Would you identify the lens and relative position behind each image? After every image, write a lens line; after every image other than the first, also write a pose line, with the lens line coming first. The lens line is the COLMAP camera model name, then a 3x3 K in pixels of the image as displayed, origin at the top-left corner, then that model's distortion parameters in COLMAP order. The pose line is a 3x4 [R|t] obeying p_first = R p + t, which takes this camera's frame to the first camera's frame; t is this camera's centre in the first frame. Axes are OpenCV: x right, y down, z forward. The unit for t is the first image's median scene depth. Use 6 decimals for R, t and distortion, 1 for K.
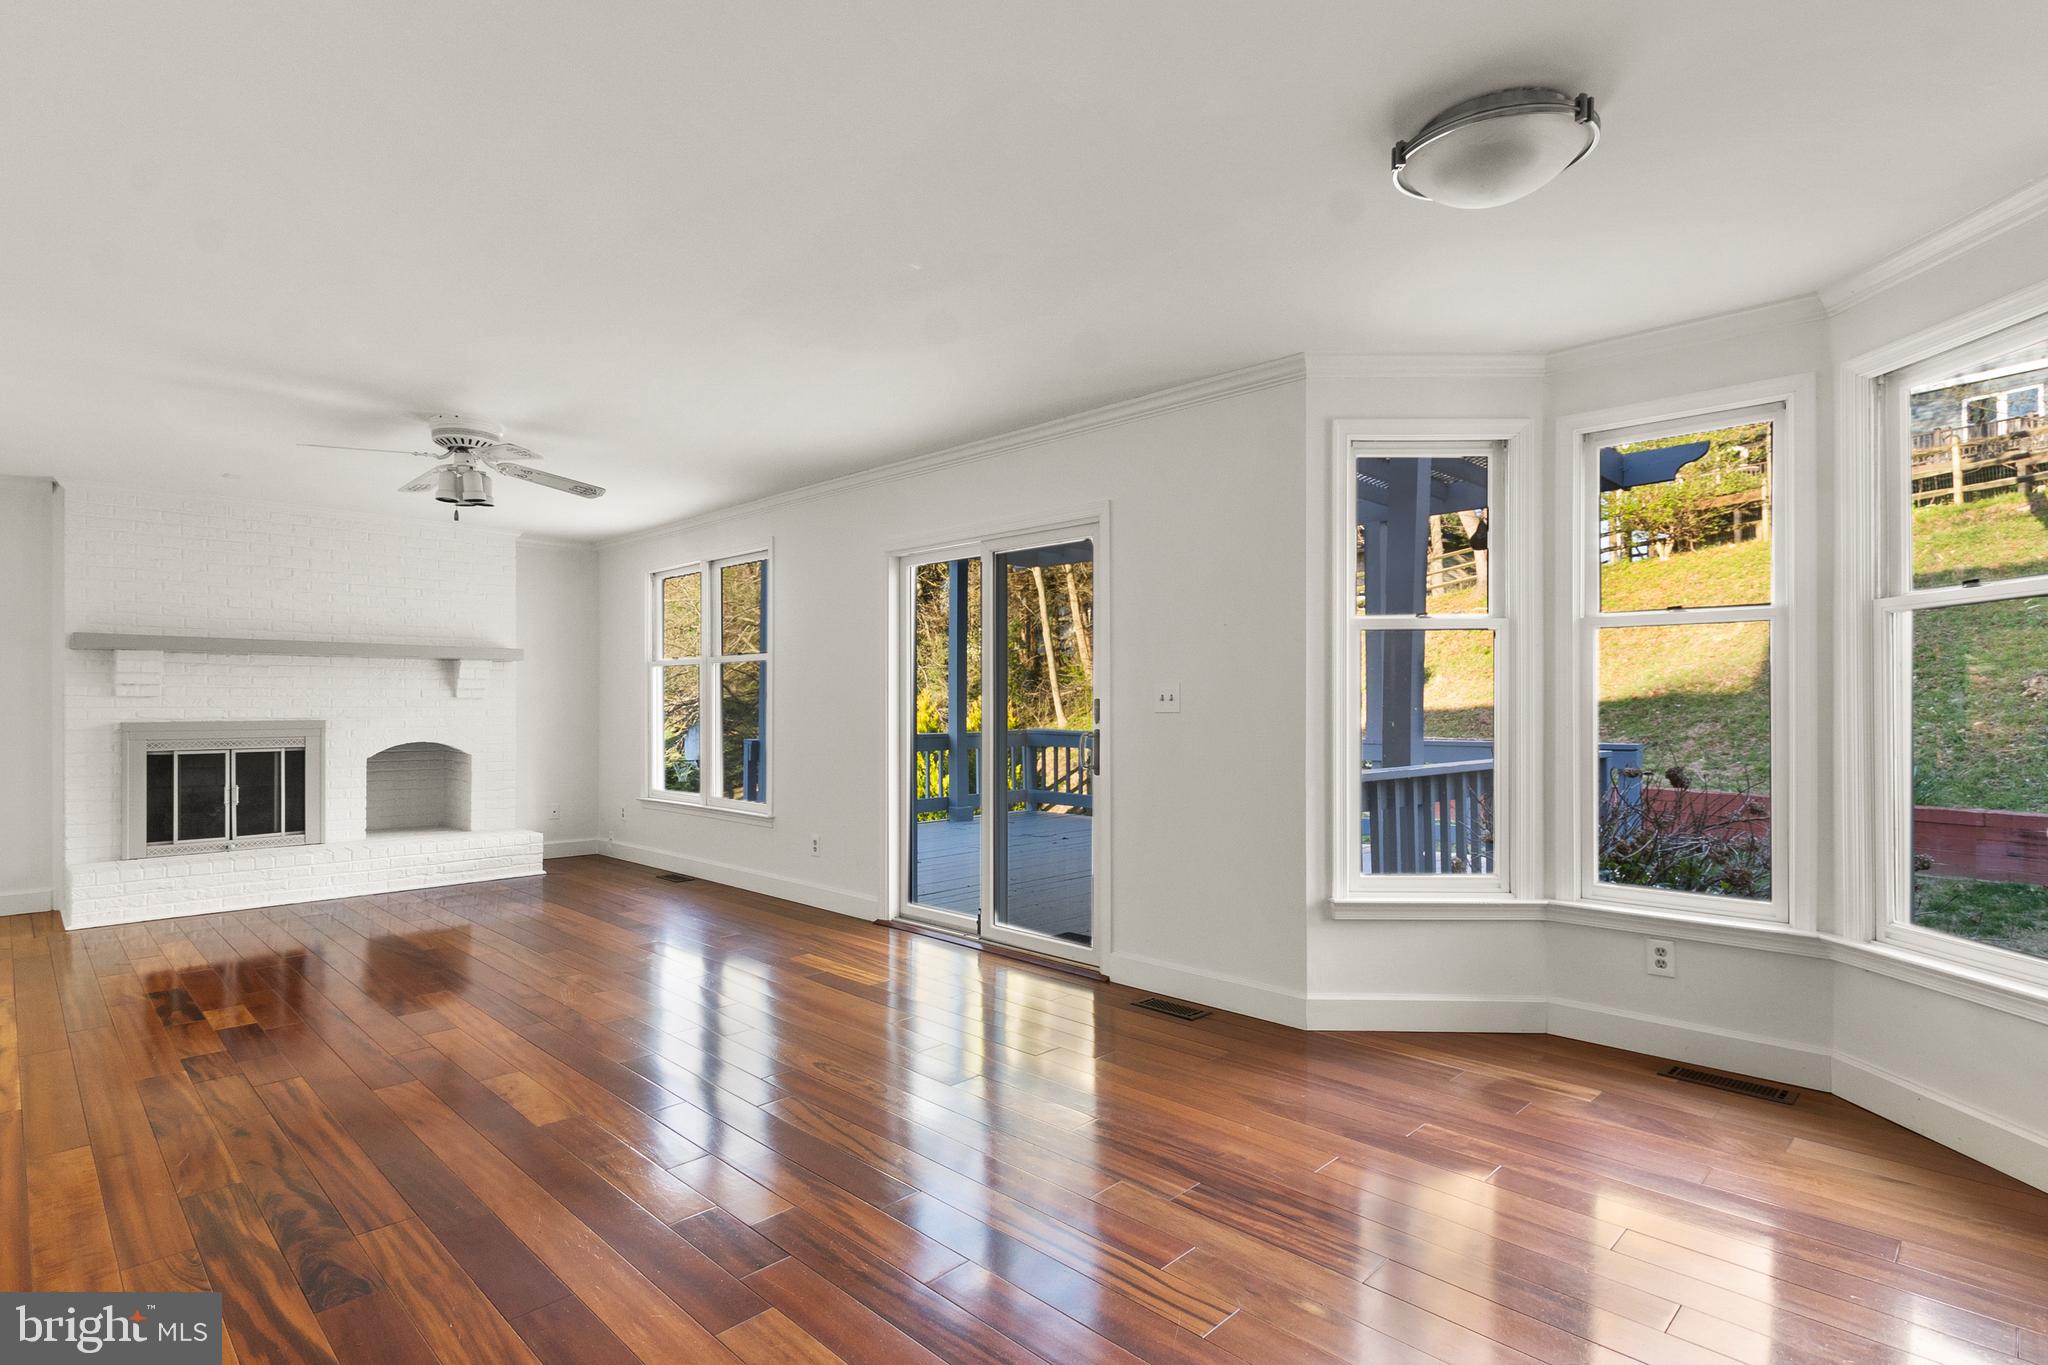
lens RADIAL K [[1004.3, 0, 985.9], [0, 1004.3, 704.3], [0, 0, 1]] dist [0.008451, -0.002502]
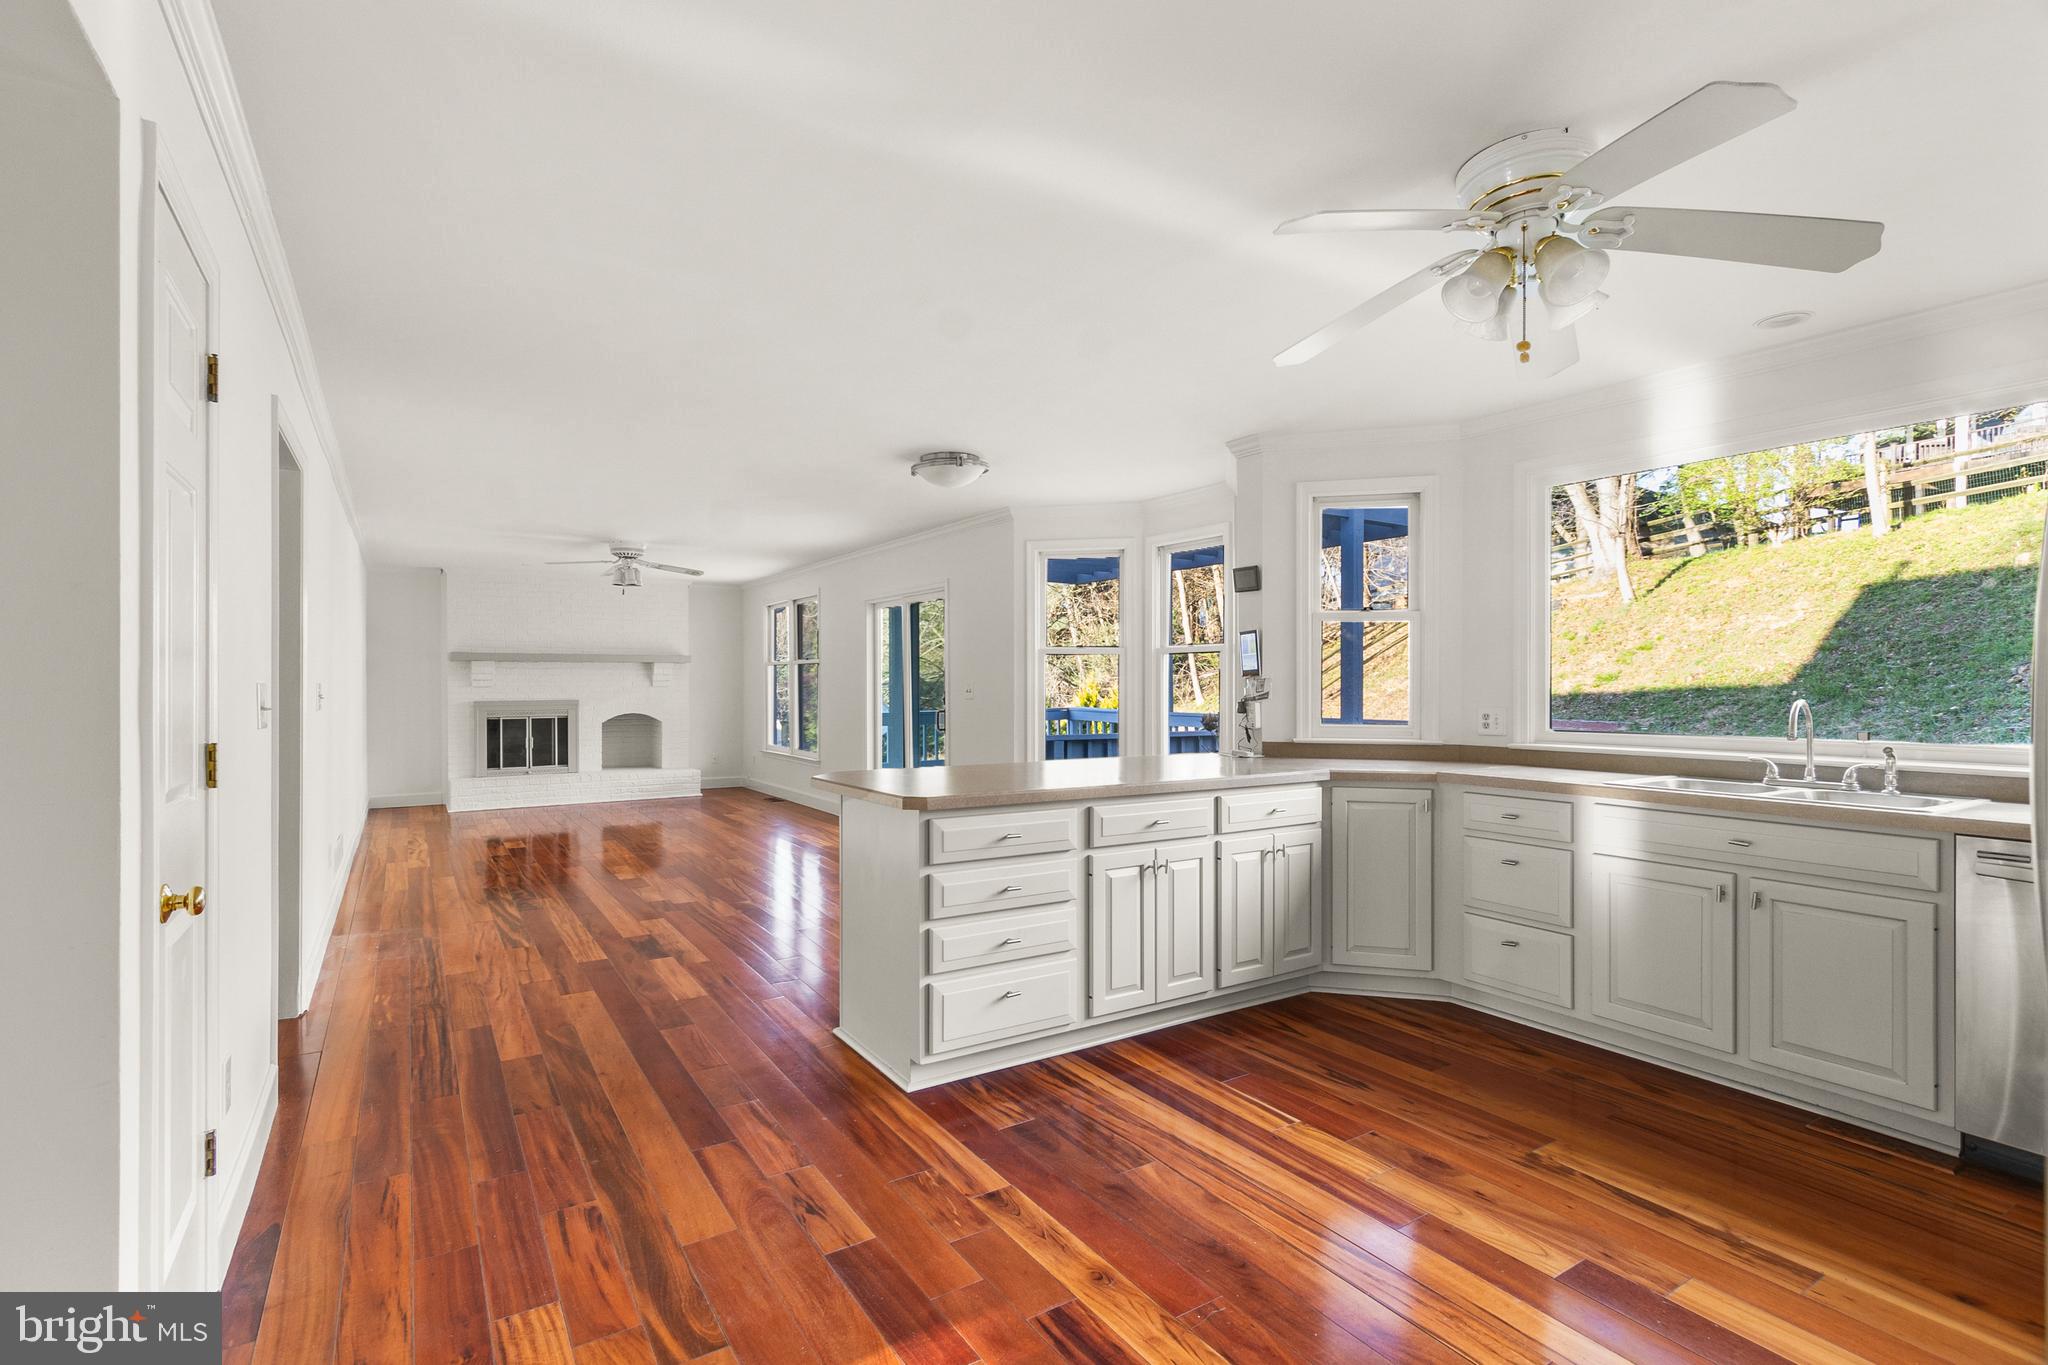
lens RADIAL K [[944.7, 0, 988.6], [0, 944.7, 689.5], [0, 0, 1]] dist [0.020372, -0.003267]
pose [[0.974467, 0.001692, -0.224524, 0.450802], [0.000101, 0.999968, 0.007973, -0.017174], [0.224531, -0.007792, 0.974436, -0.481123]]
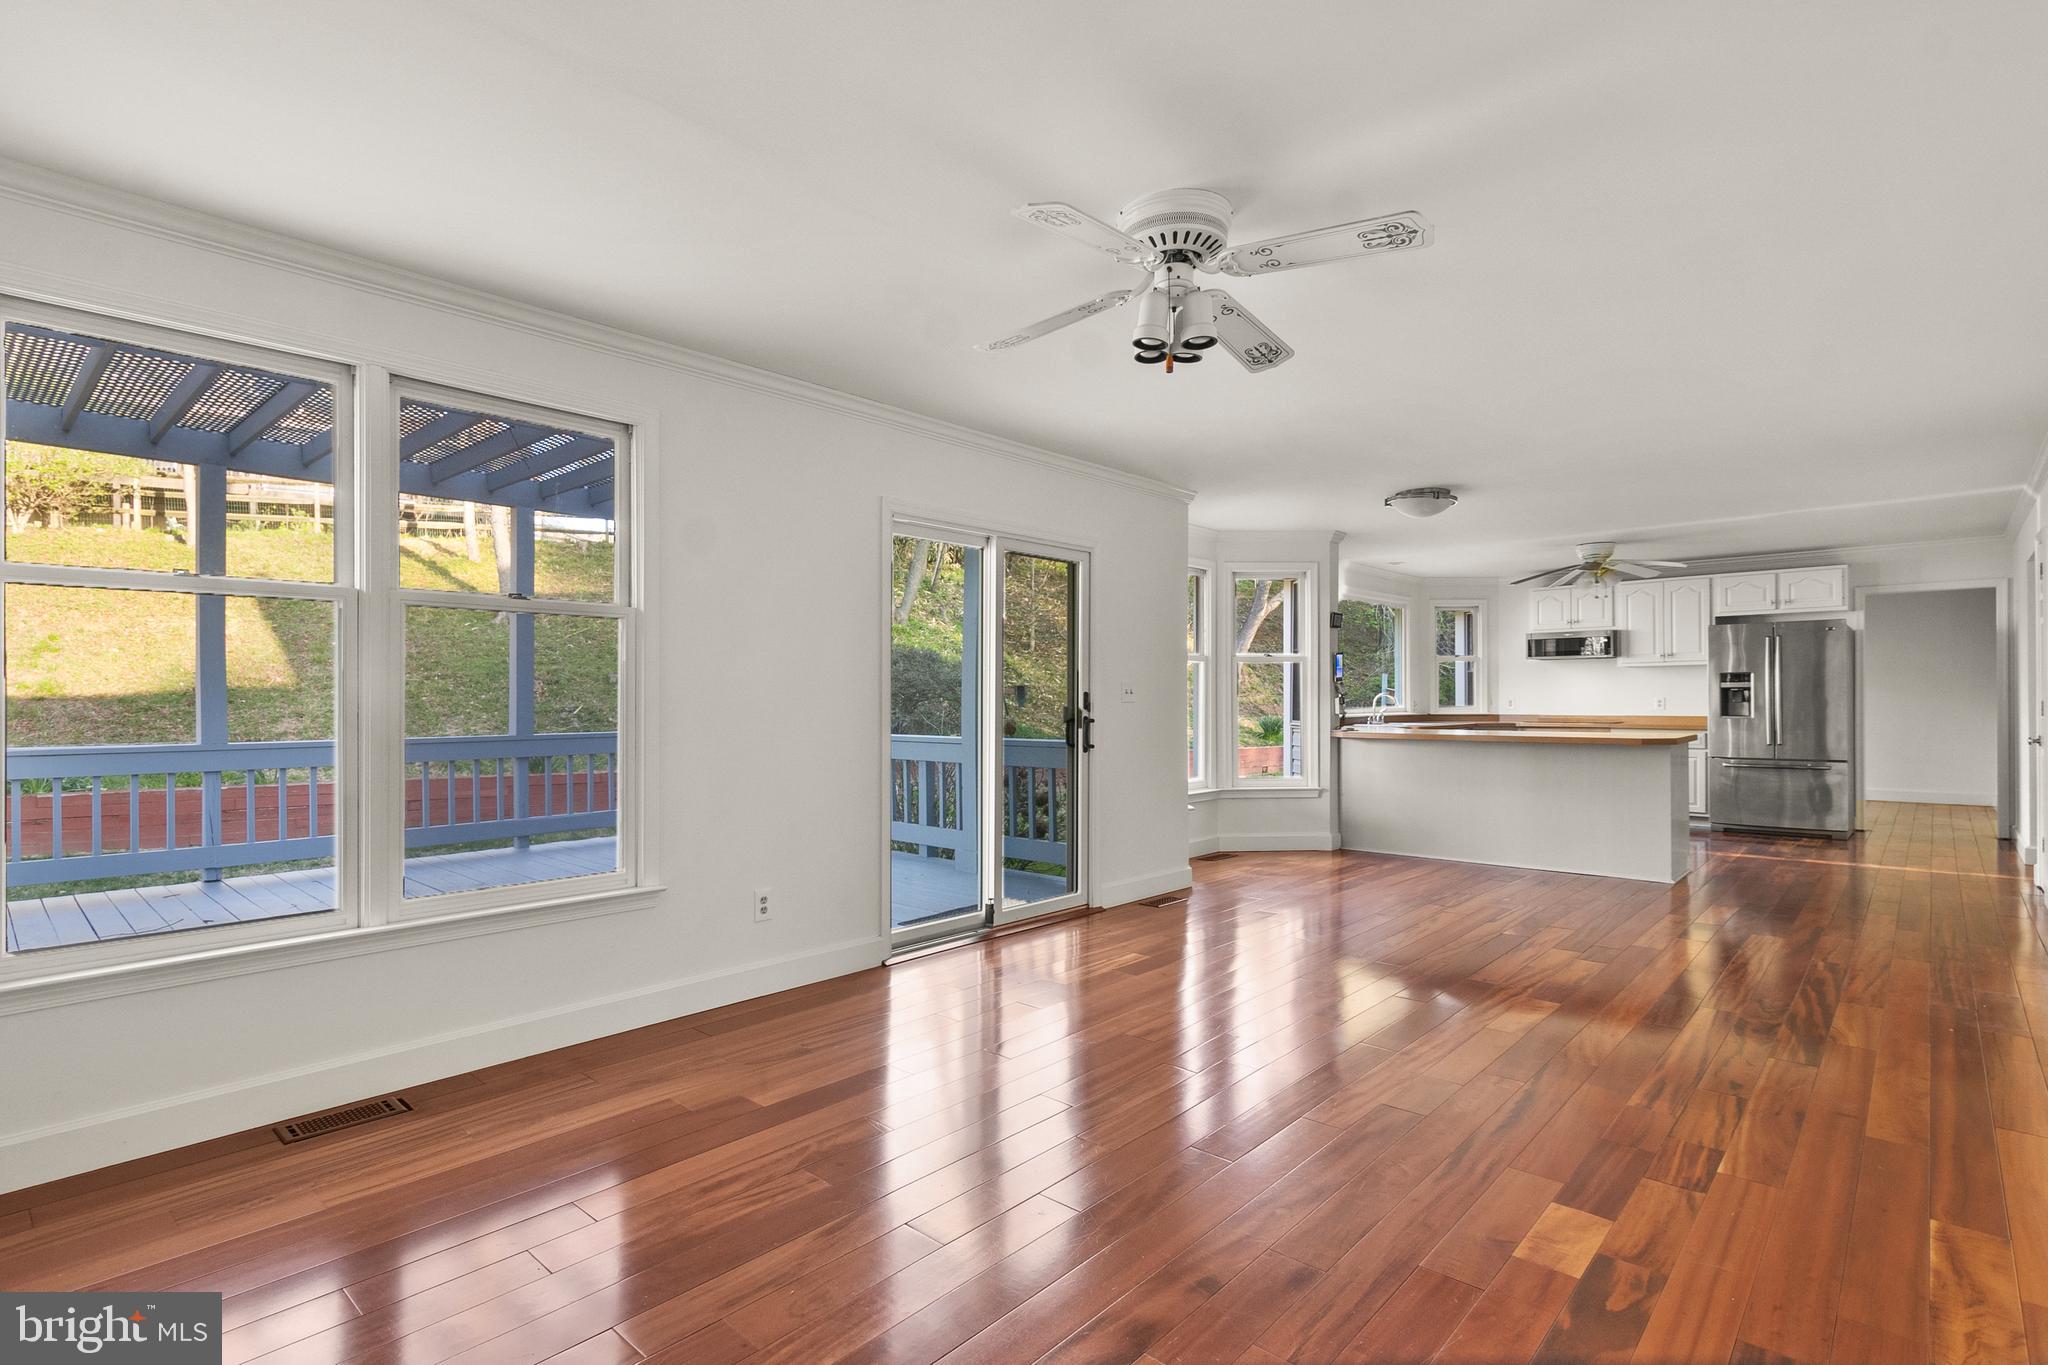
lens RADIAL K [[1004.3, 0, 991.7], [0, 1004.3, 692.5], [0, 0, 1]] dist [0.008451, -0.002502]
pose [[-0.043958, 0.007078, 0.999008, -0.927052], [0.001848, 0.999974, -0.007004, 0.002359], [-0.999032, 0.001538, -0.043970, 0.954884]]
